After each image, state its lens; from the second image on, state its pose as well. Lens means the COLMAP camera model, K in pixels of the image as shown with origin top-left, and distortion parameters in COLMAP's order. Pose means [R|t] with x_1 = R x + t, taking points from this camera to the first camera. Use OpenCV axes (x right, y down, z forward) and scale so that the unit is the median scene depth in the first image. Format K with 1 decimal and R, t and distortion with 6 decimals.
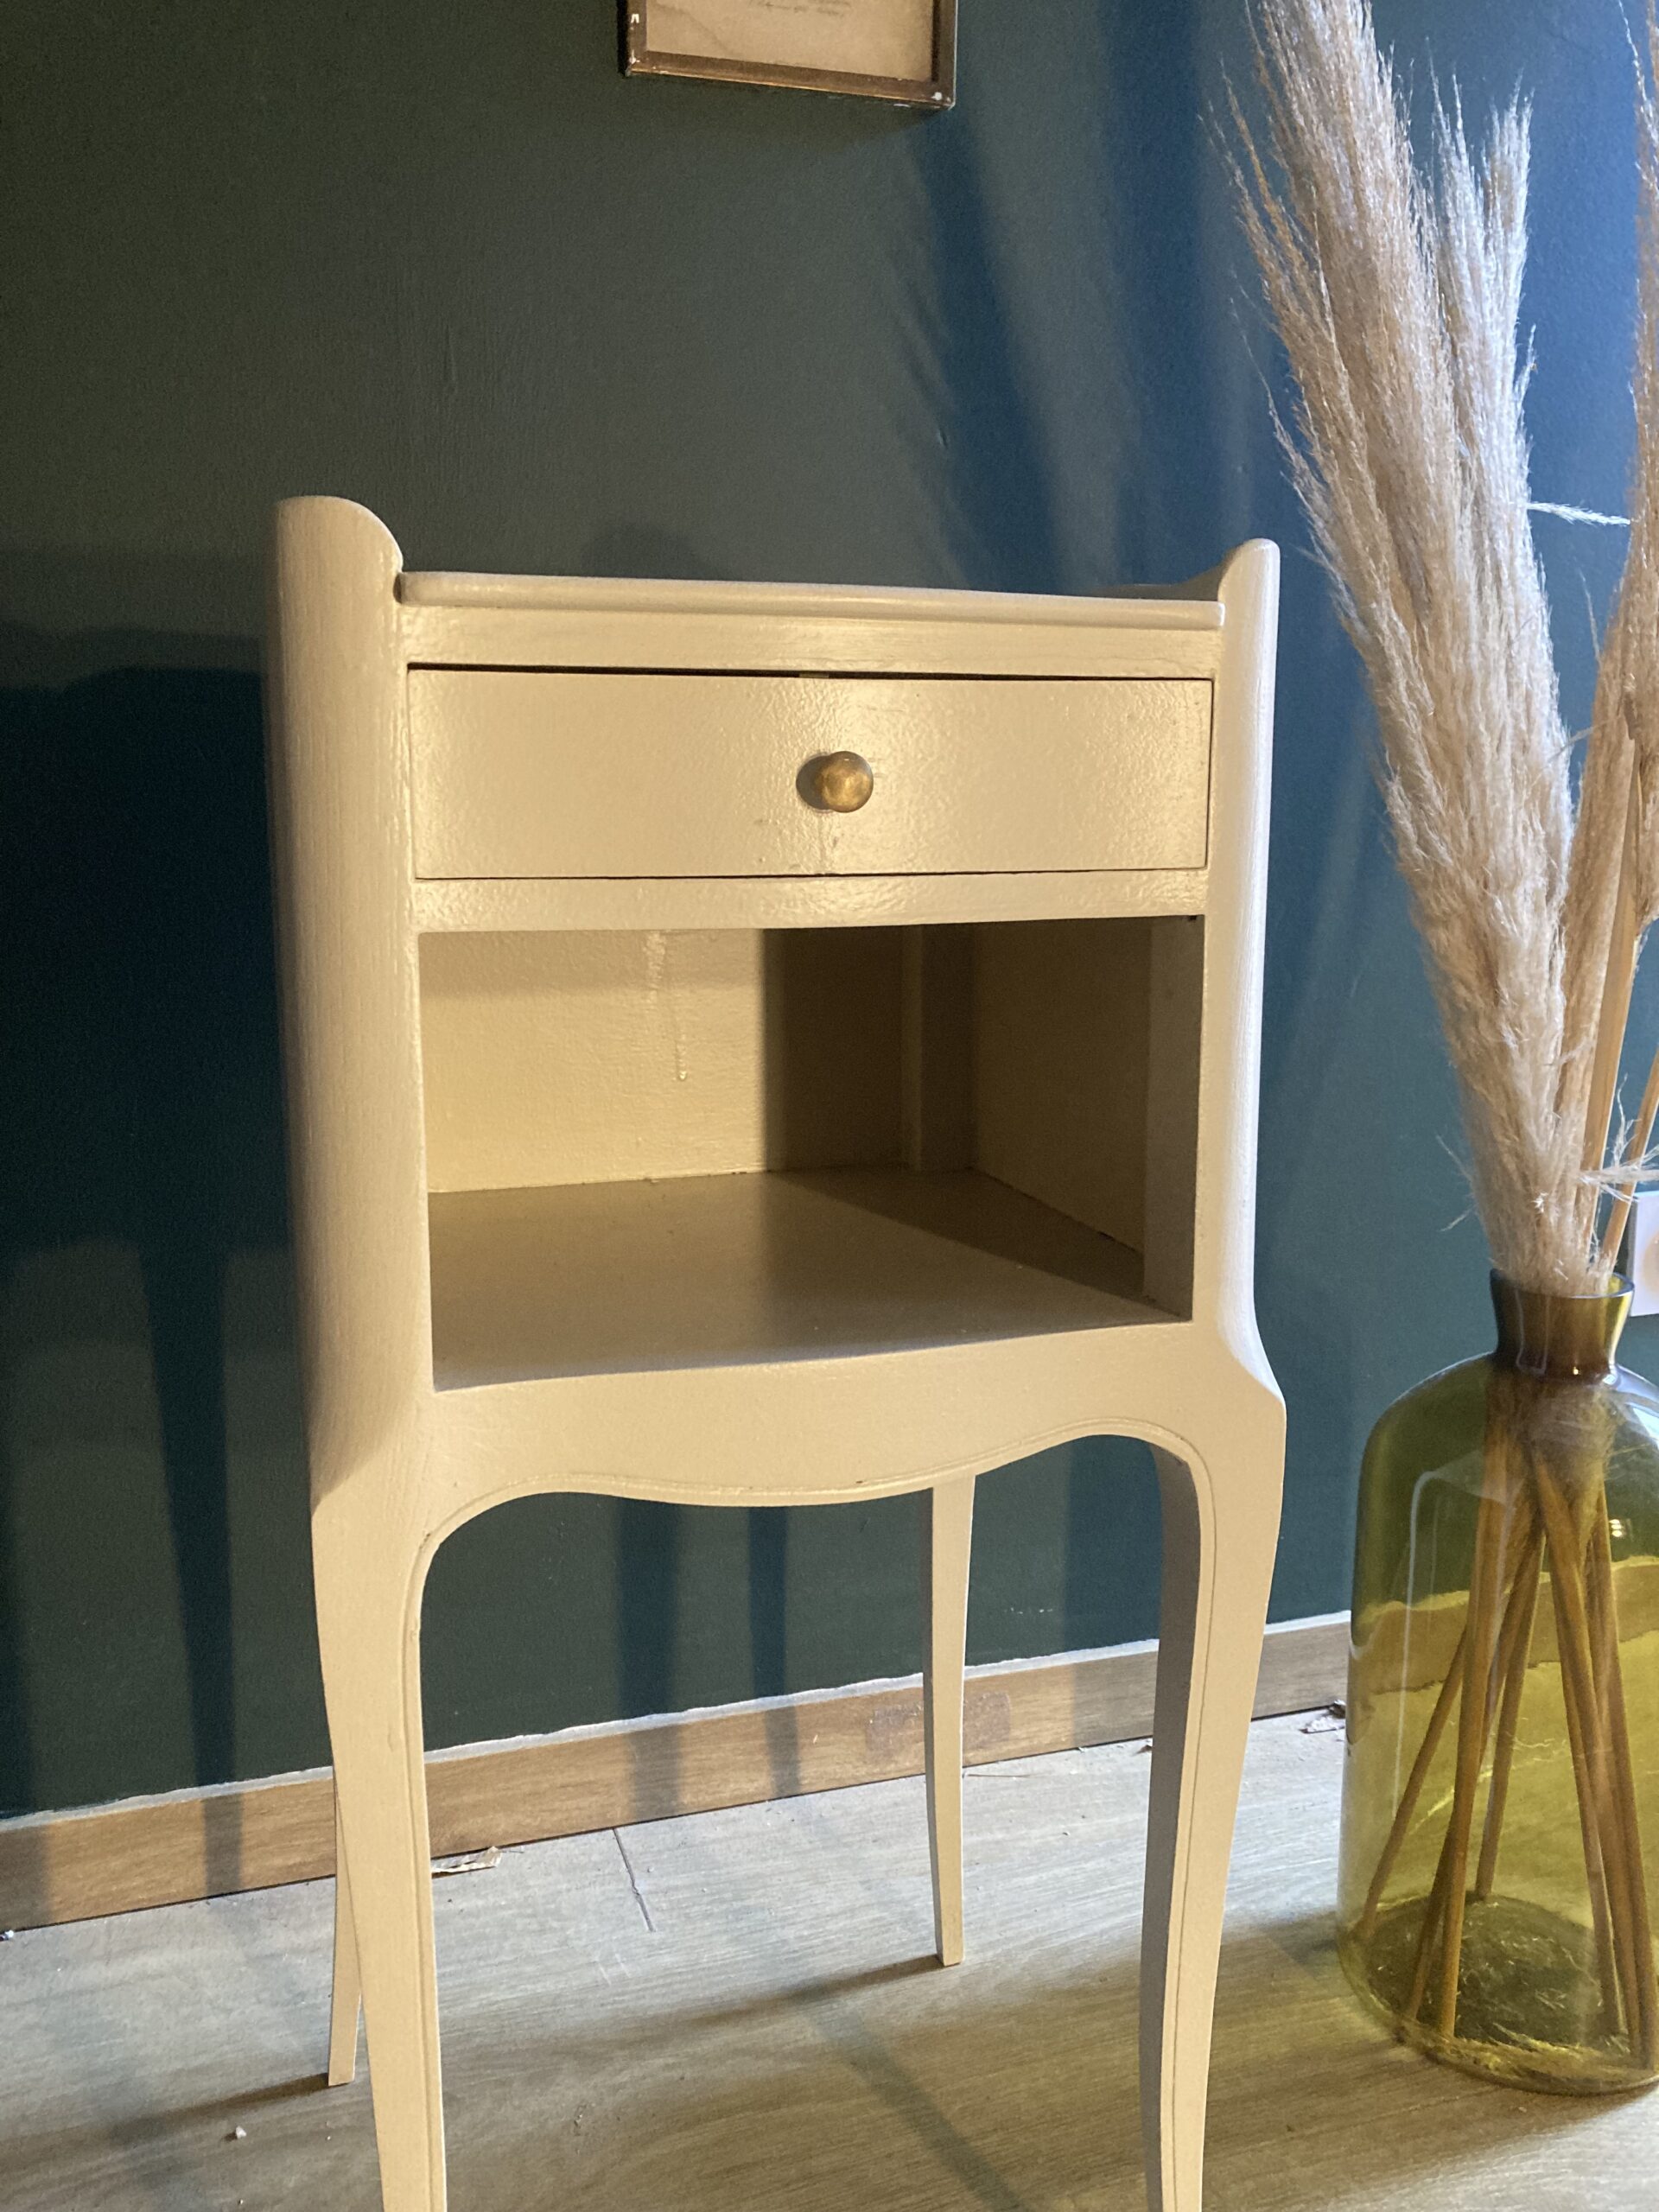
lens RADIAL K [[1817.8, 0, 817.7], [0, 1817.8, 1099.6], [0, 0, 1]] dist [0.014622, -0.013981]
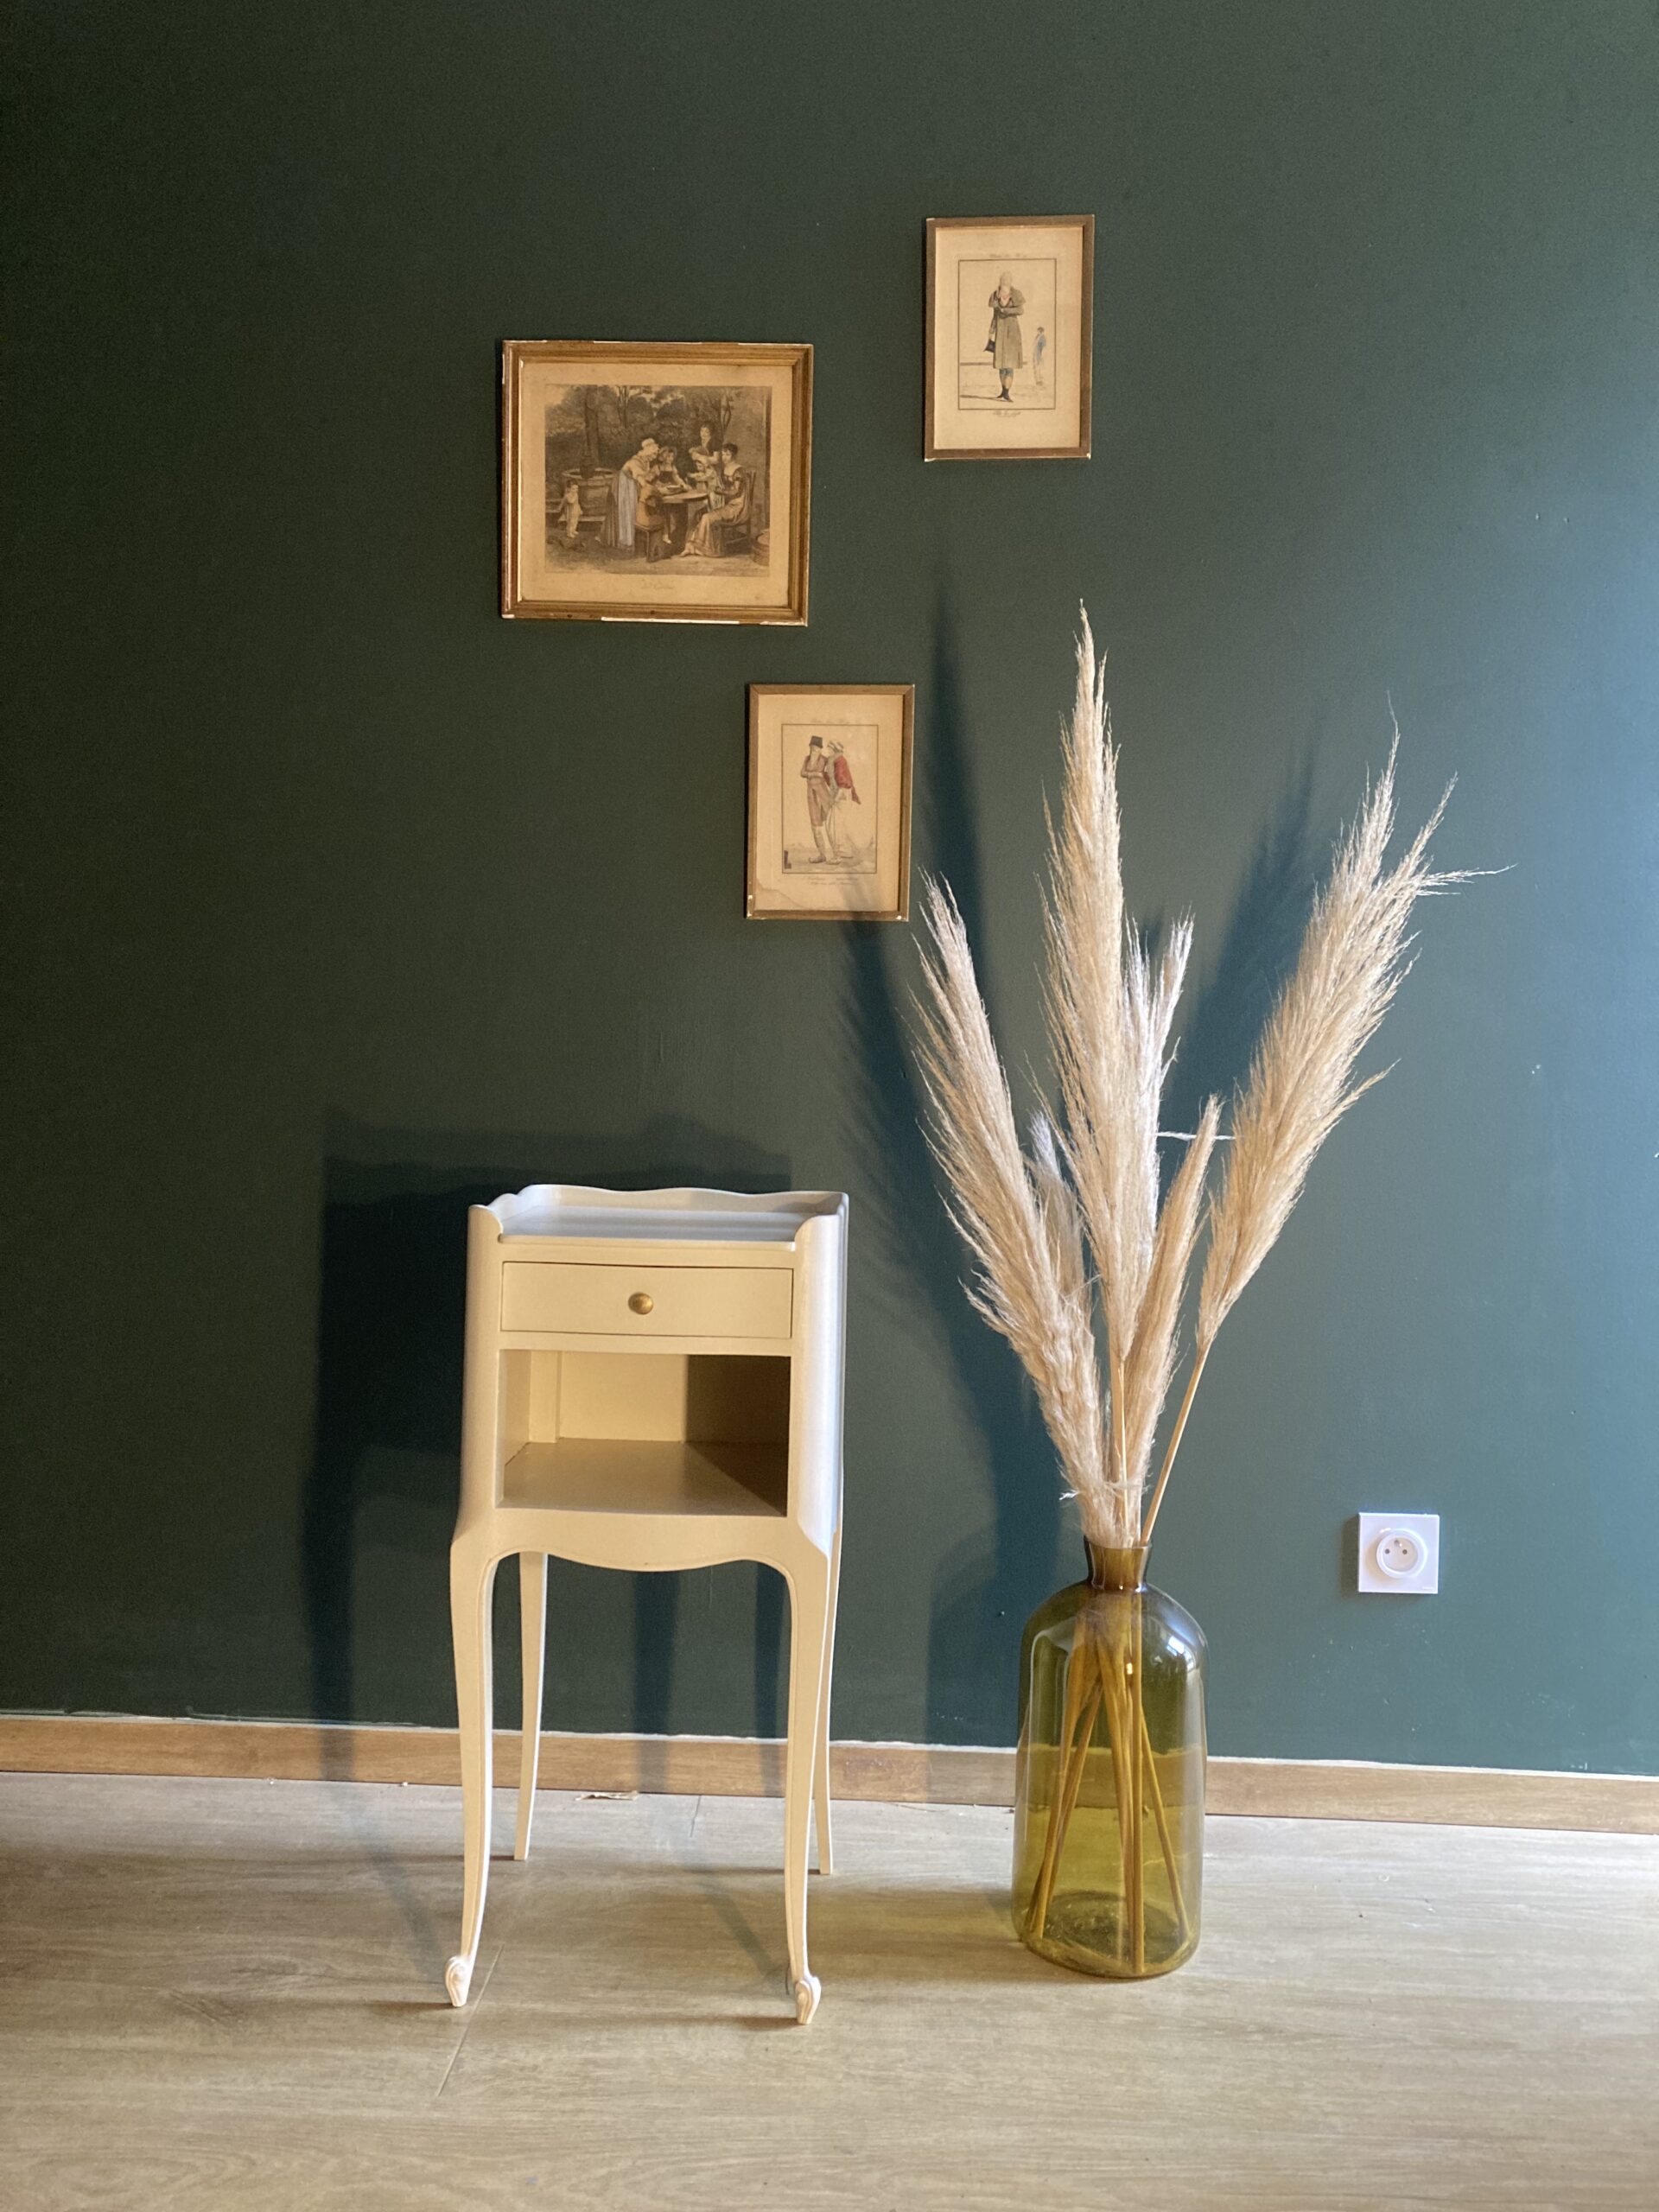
lens RADIAL K [[1817.8, 0, 853.6], [0, 1817.8, 1069.4], [0, 0, 1]] dist [0.014622, -0.013981]
pose [[0.946323, 0.028659, -0.321950, 0.756857], [-0.078718, 0.986505, -0.143564, -0.094413], [0.313491, 0.161201, 0.935808, -1.002673]]
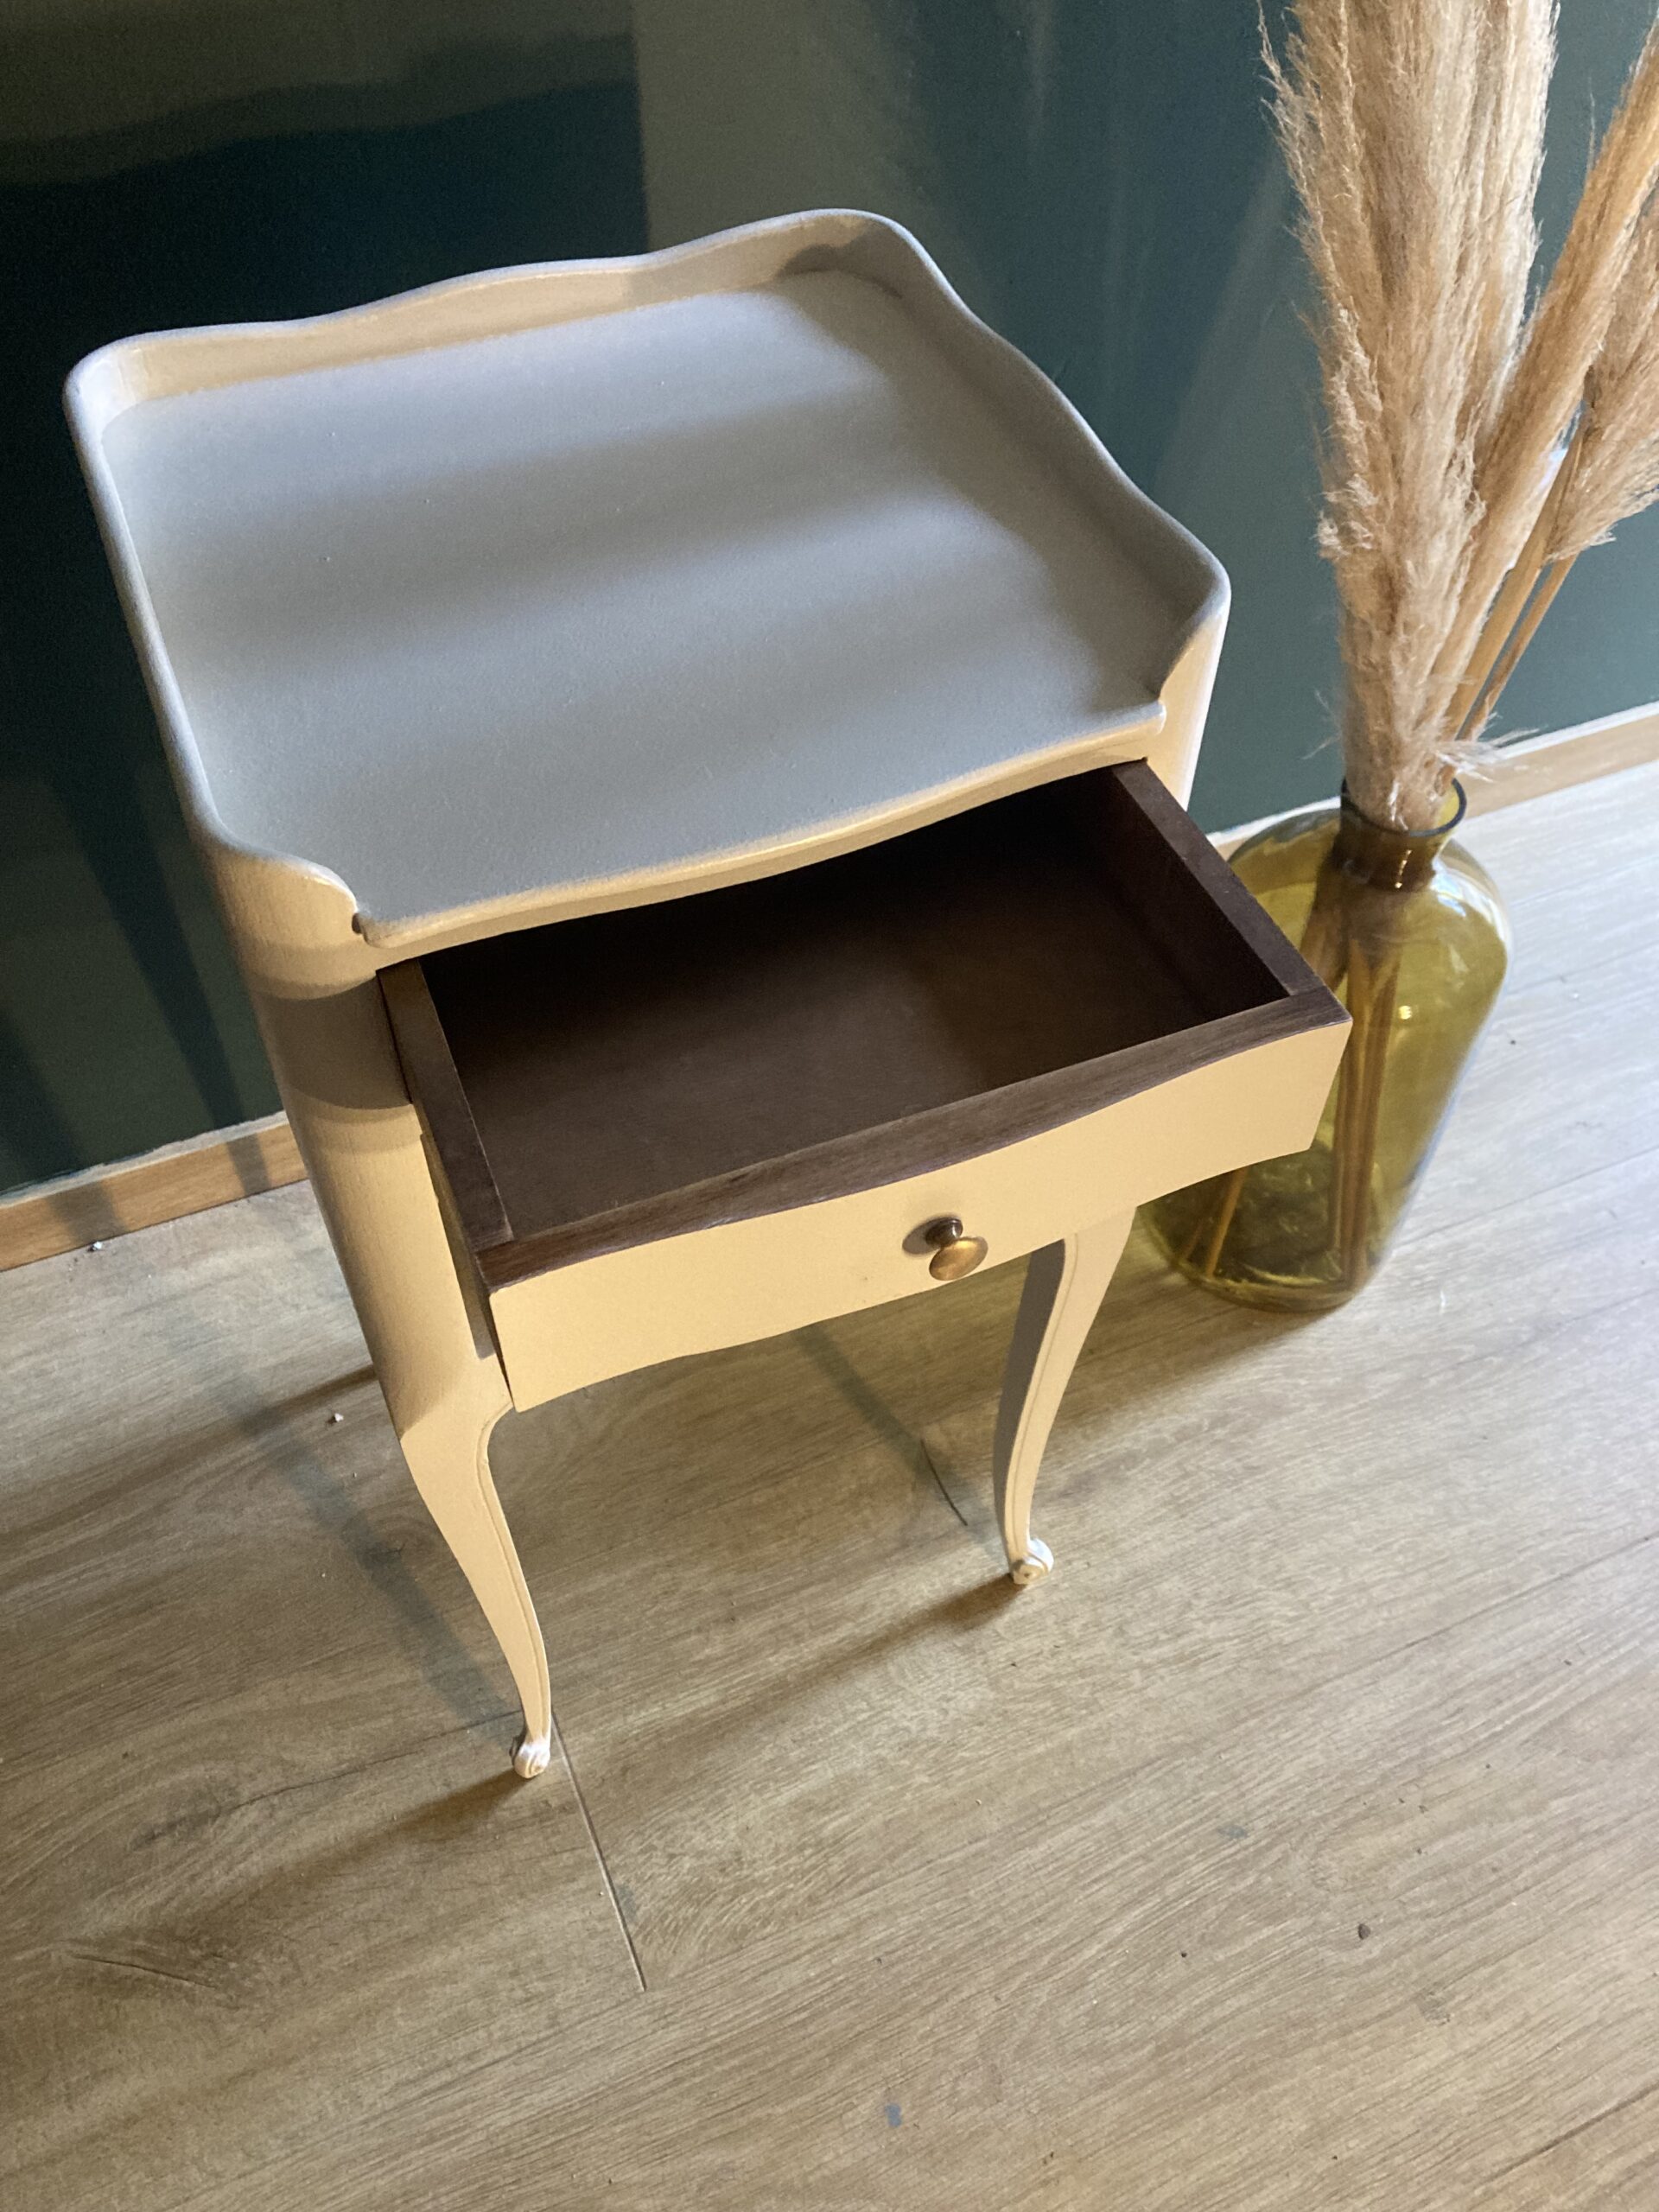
lens RADIAL K [[1817.8, 0, 830.8], [0, 1817.8, 1098.9], [0, 0, 1]] dist [0.014622, -0.013981]
pose [[0.995042, -0.068900, 0.071729, -0.028205], [0.004876, 0.754113, 0.656727, -0.488106], [-0.099340, -0.653121, 0.750710, 0.088144]]
